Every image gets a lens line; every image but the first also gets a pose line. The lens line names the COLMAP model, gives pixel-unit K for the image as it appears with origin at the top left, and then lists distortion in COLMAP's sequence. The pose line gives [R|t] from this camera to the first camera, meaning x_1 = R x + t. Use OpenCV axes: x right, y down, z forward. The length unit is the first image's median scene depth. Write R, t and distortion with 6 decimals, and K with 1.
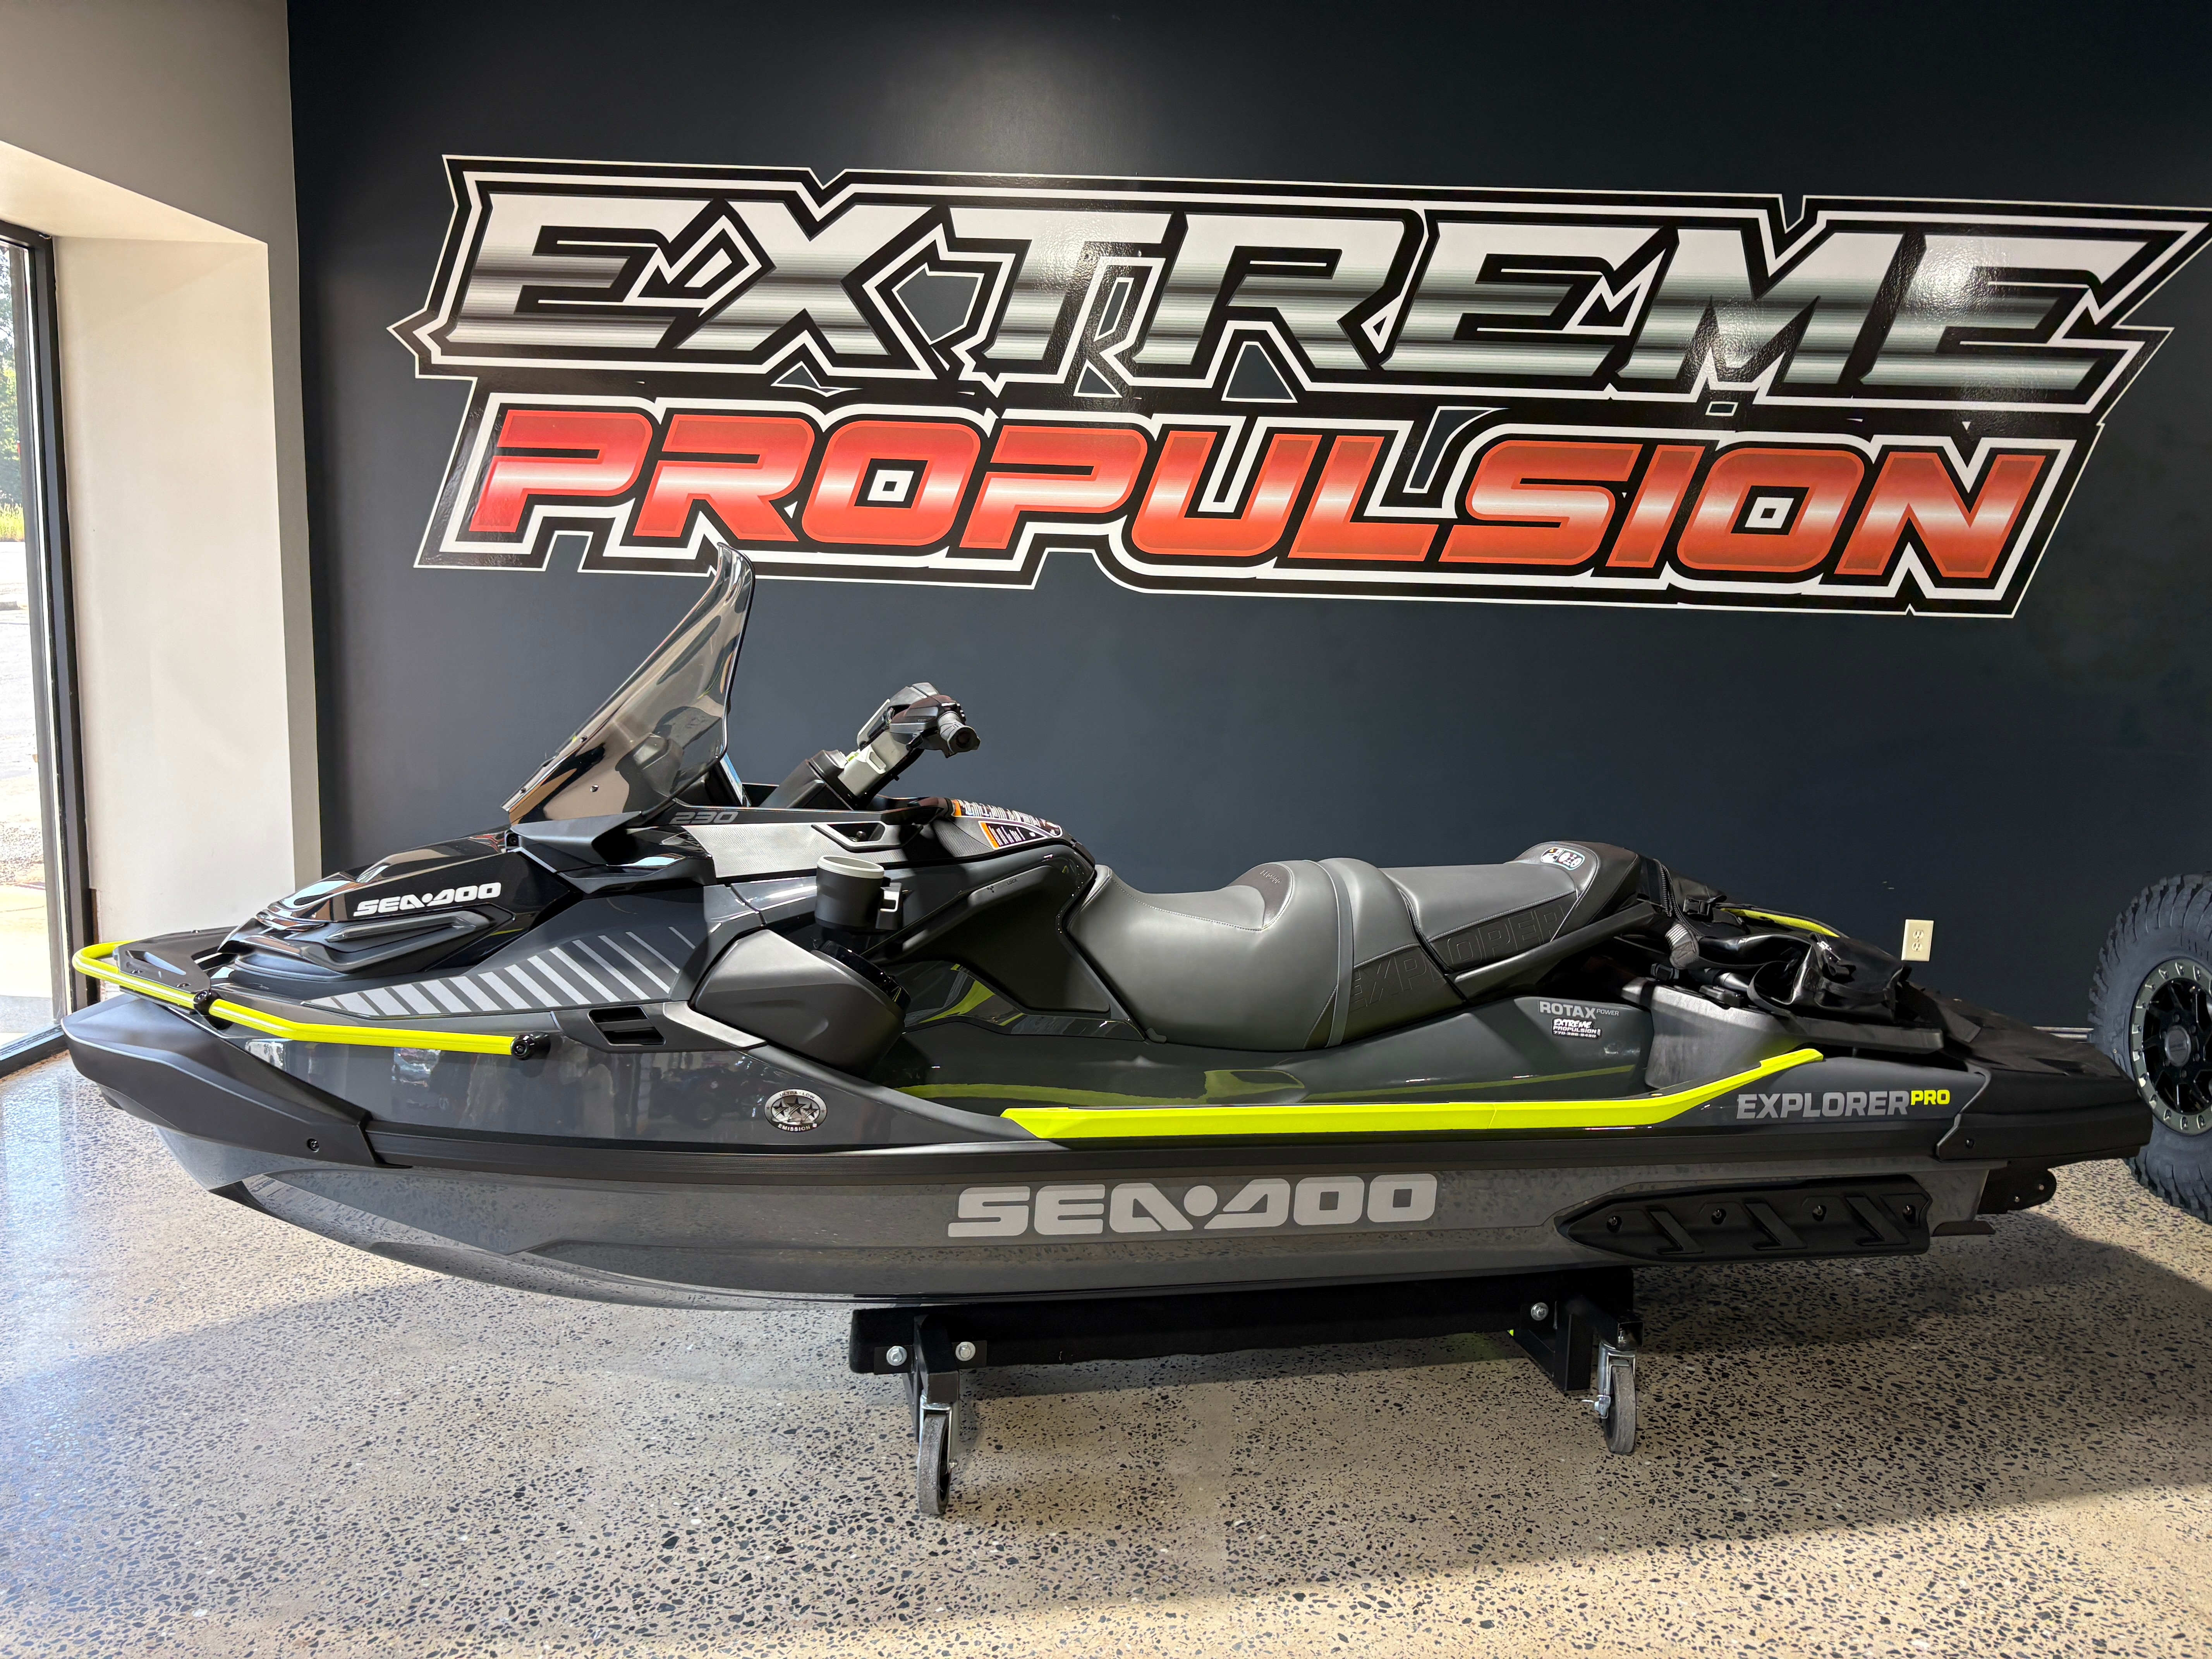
lens RADIAL K [[1674.7, 0, 1115.2], [0, 1674.7, 831.7], [0, 0, 1]] dist [0.028354, -0.022517]
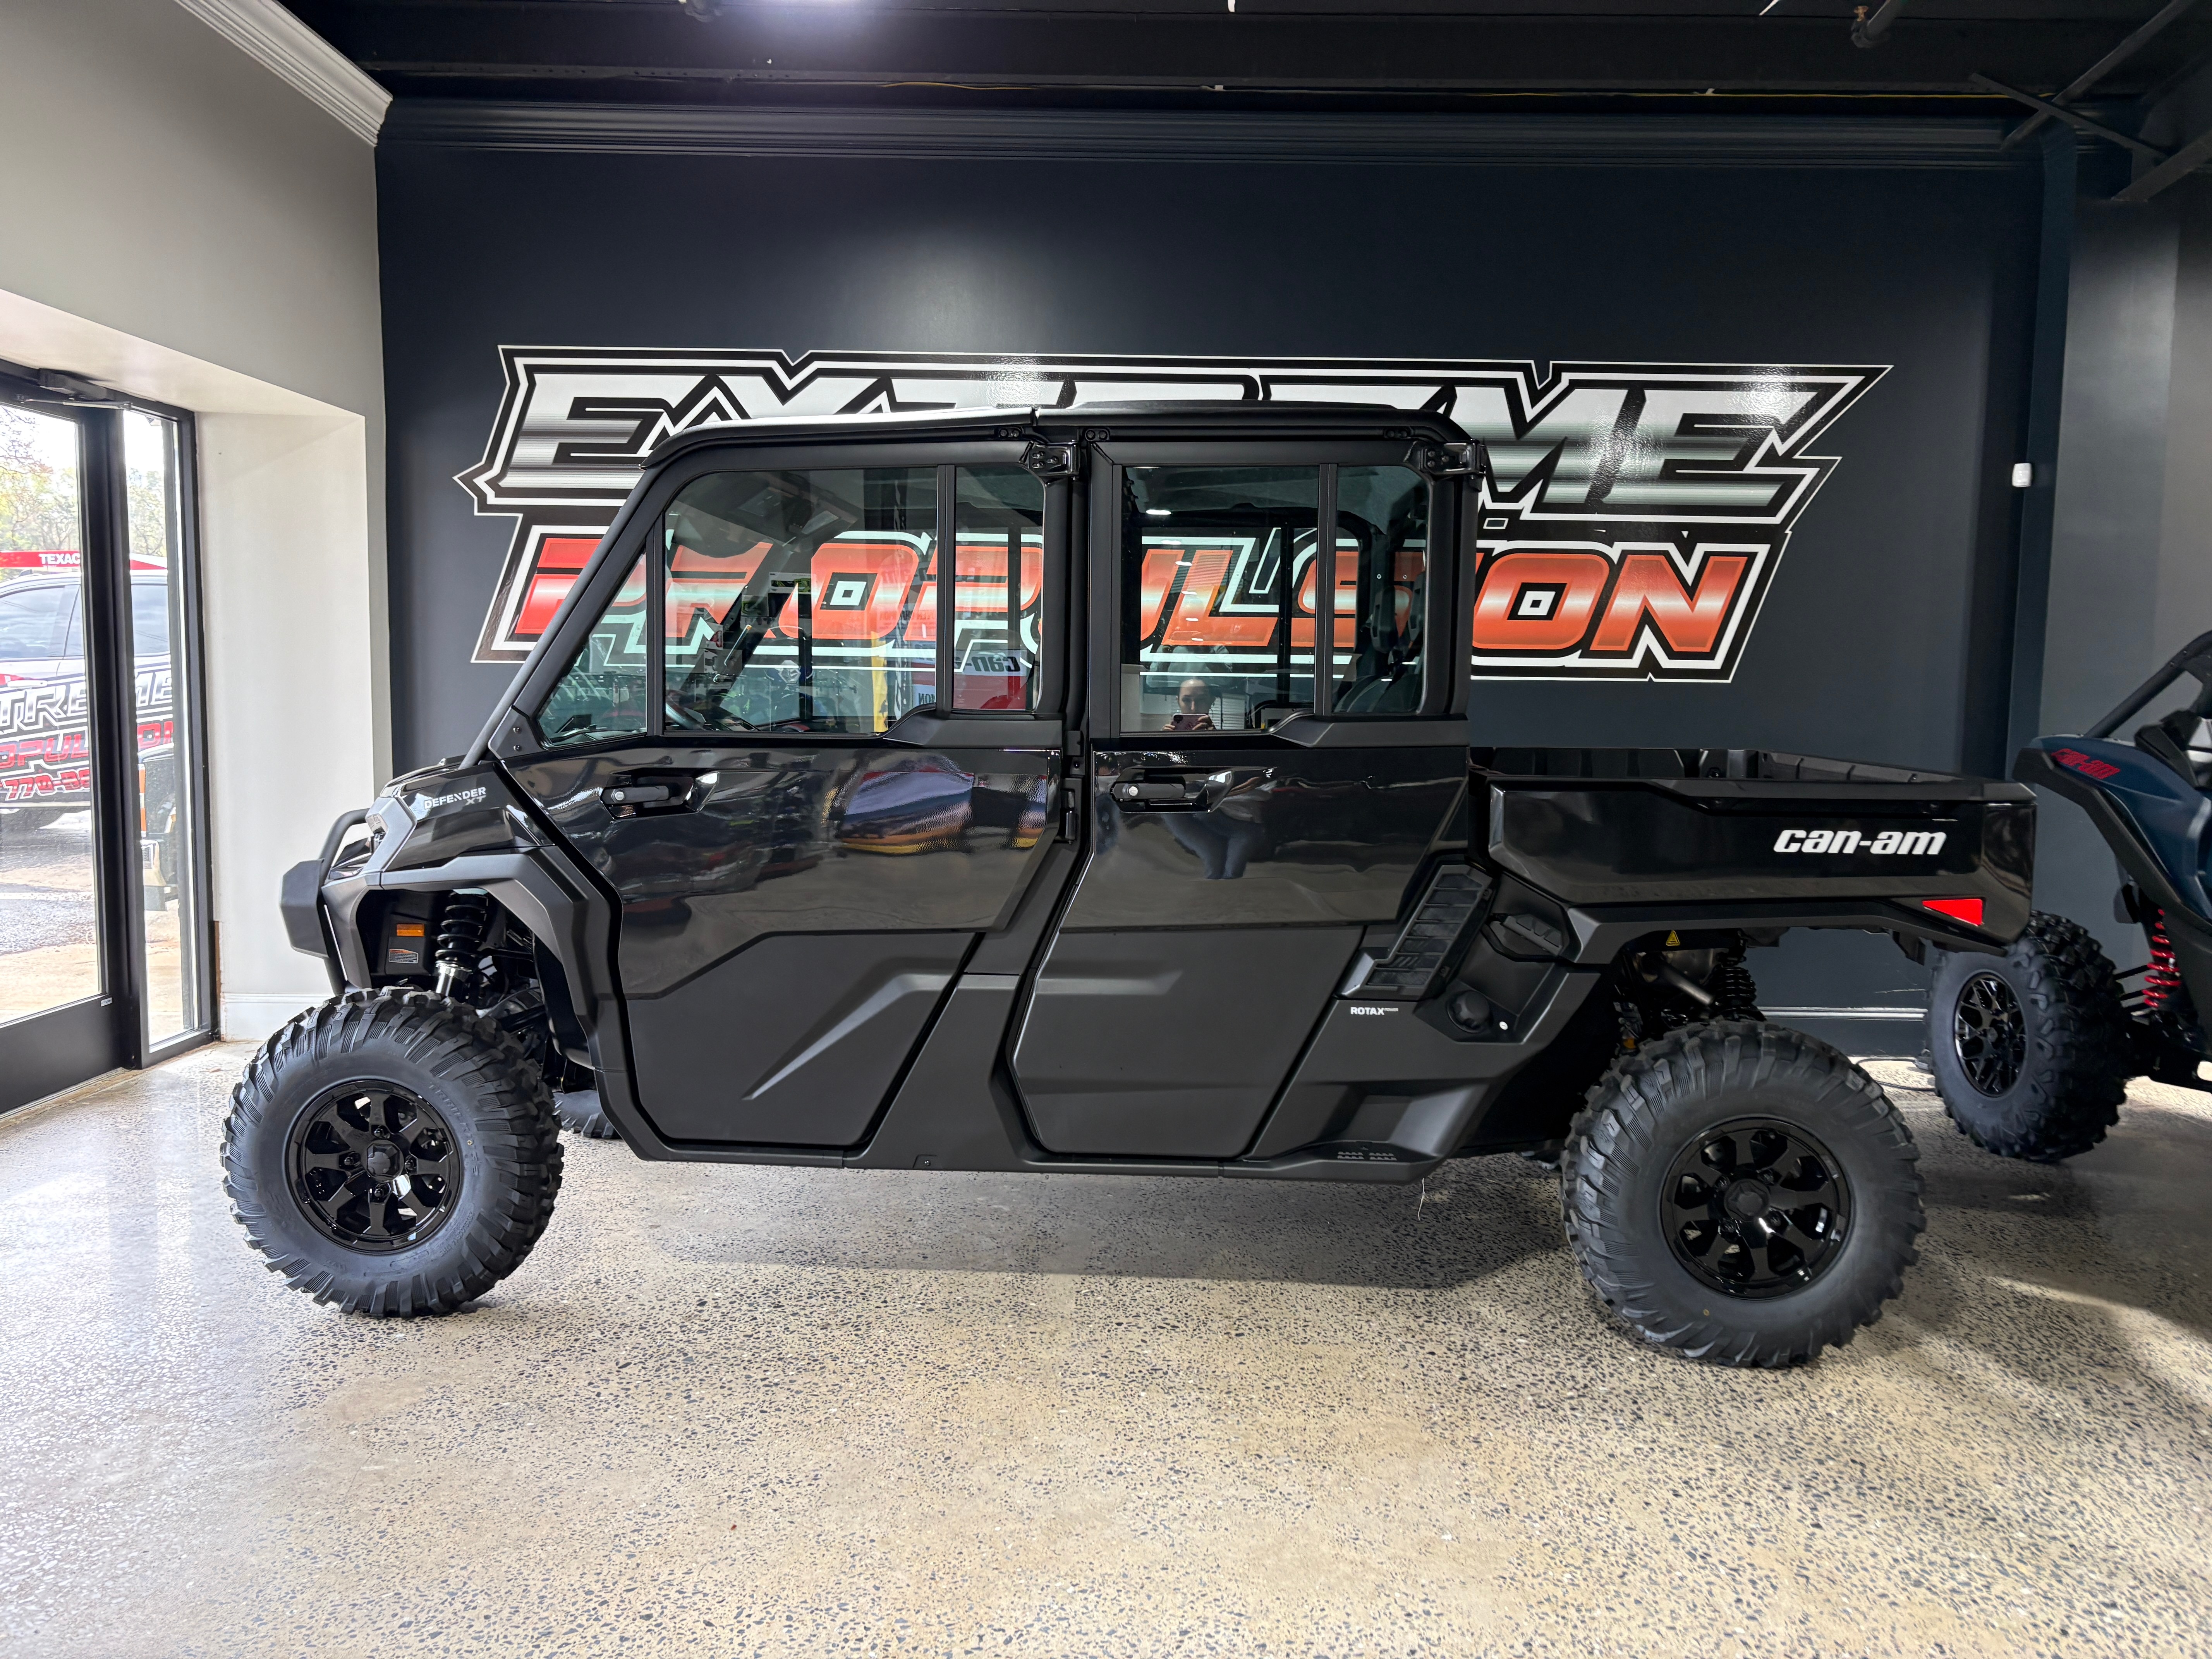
lens RADIAL K [[1674.7, 0, 1091.1], [0, 1674.7, 826.2], [0, 0, 1]] dist [0.028354, -0.022517]
pose [[0.999847, -0.016424, 0.005944, 0.040869], [0.016729, 0.998320, -0.055474, 0.044735], [-0.005023, 0.055565, 0.998442, -0.264046]]
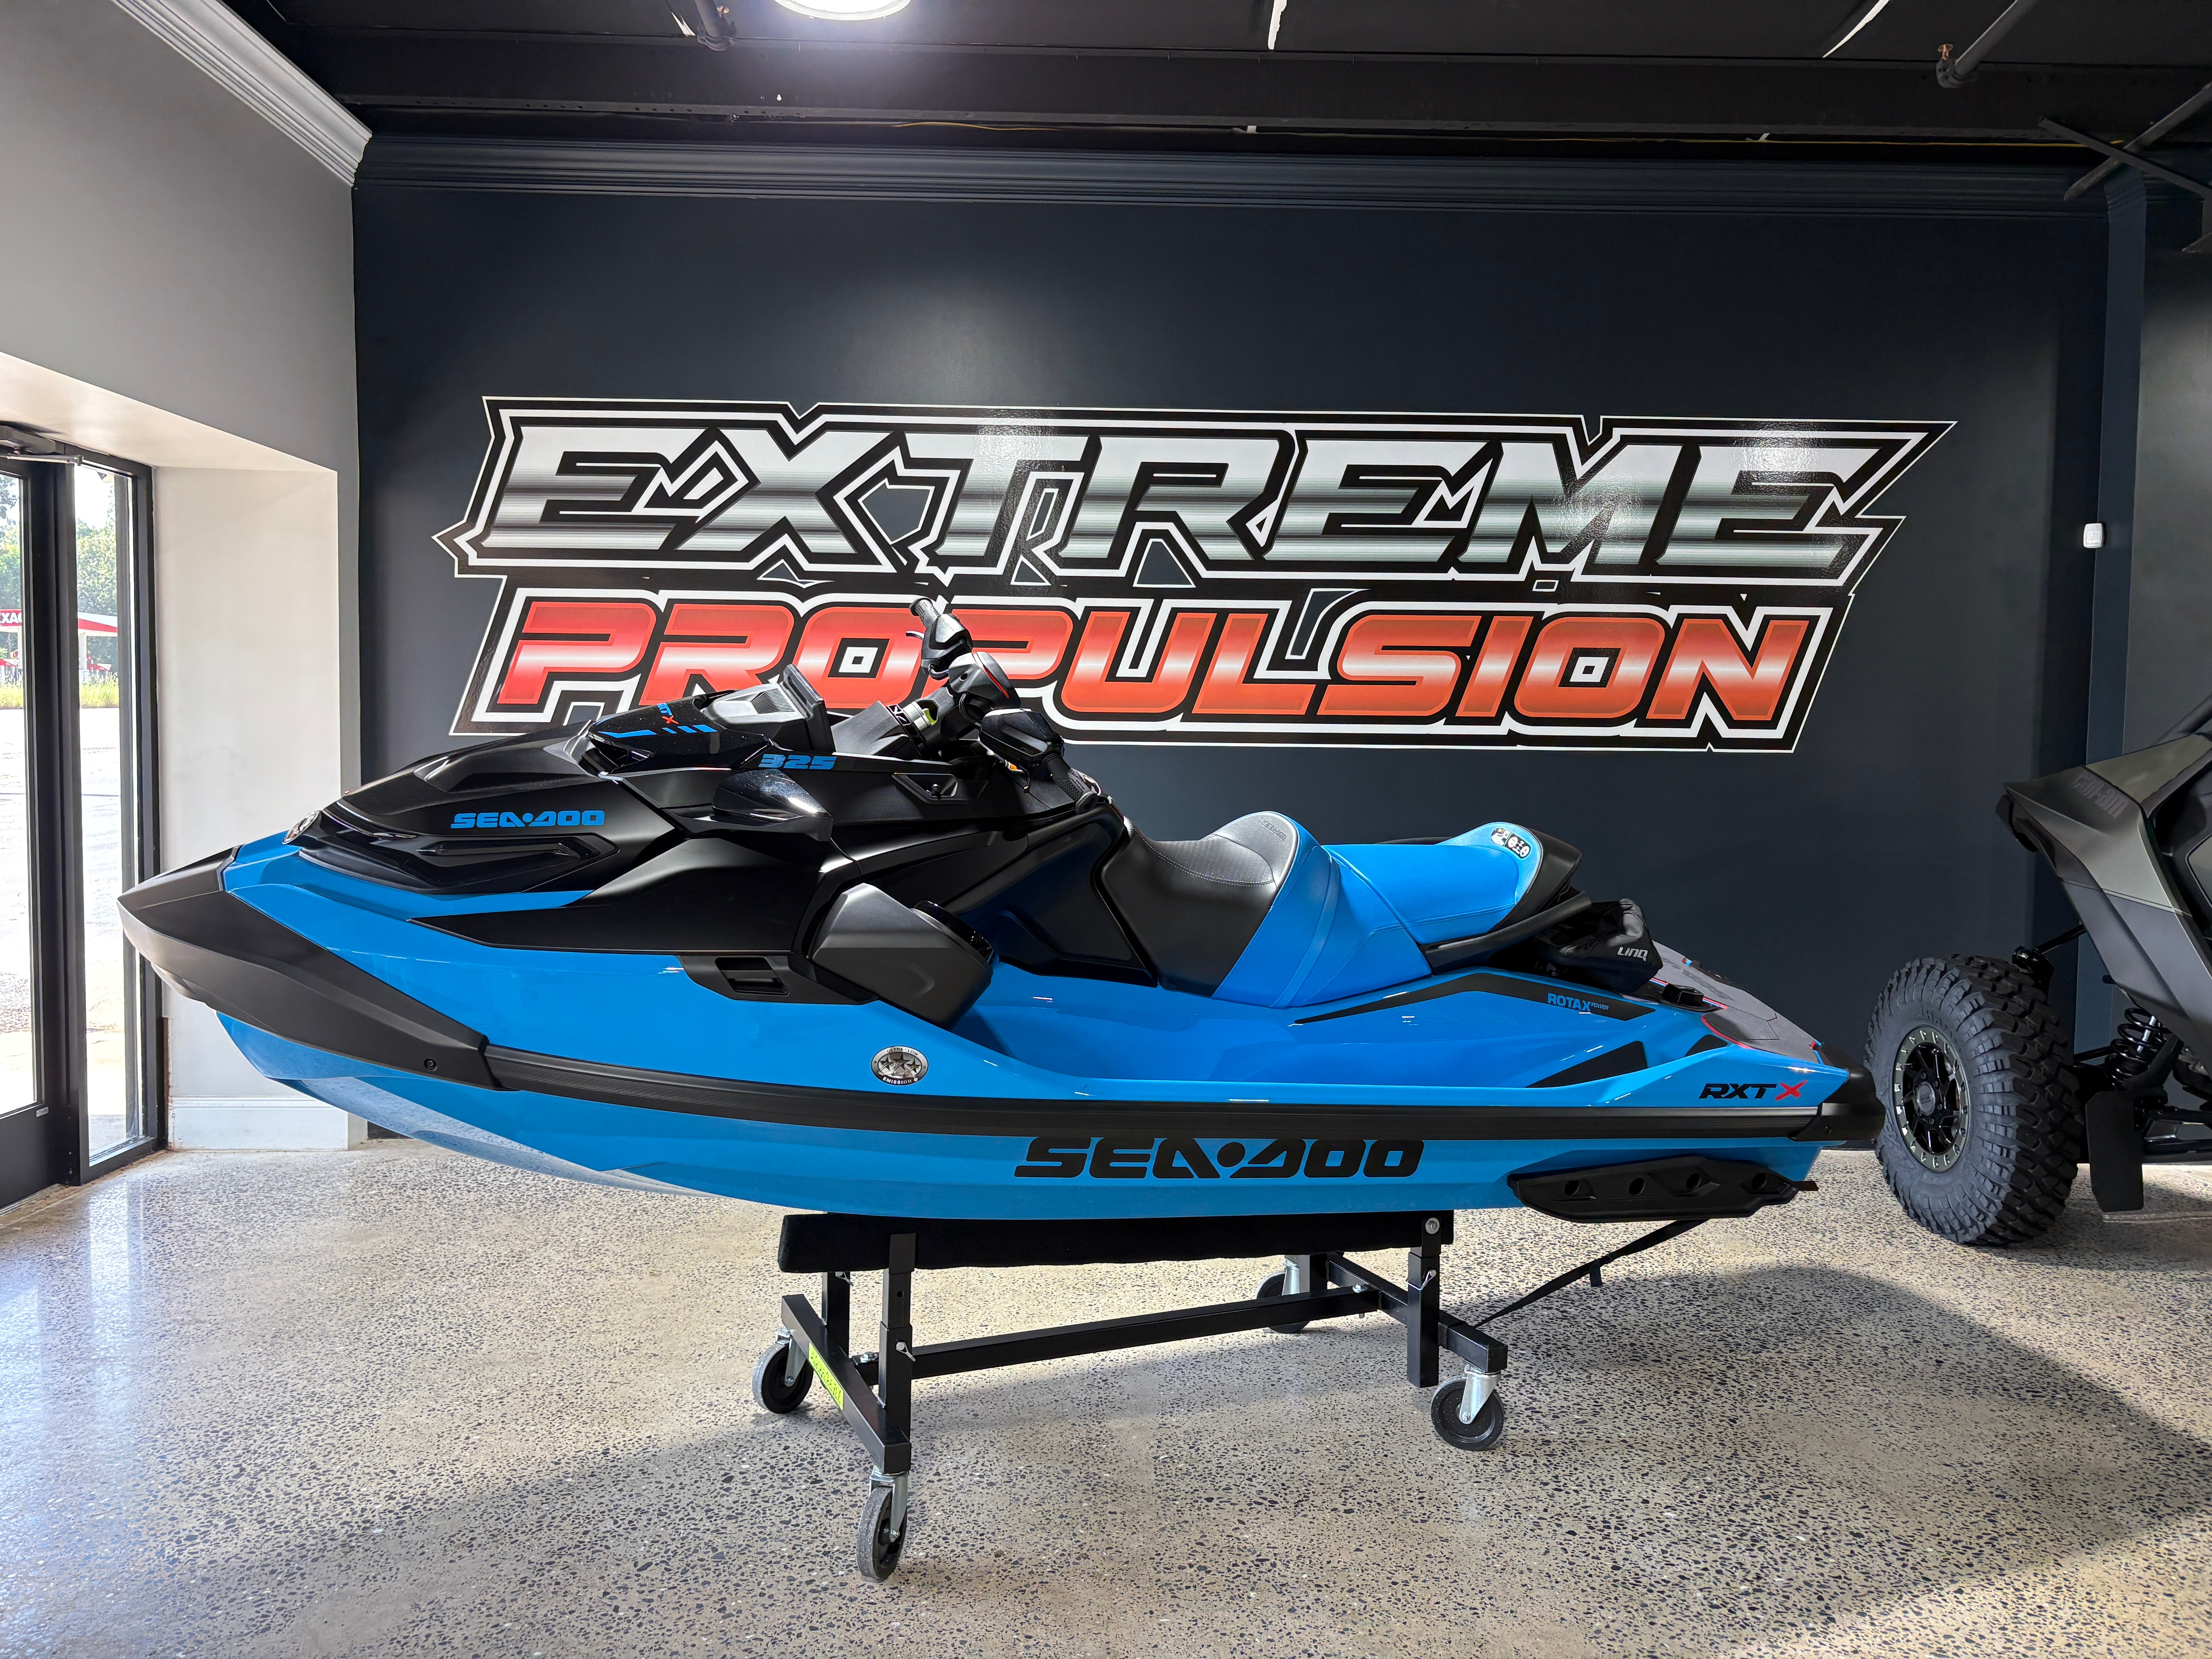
lens RADIAL K [[1674.7, 0, 1098.0], [0, 1674.7, 823.1], [0, 0, 1]] dist [0.028354, -0.022517]
pose [[0.999228, -0.020266, 0.033651, -0.005885], [0.023246, 0.995611, -0.090650, 0.020993], [-0.031666, 0.091362, 0.995314, -0.179743]]
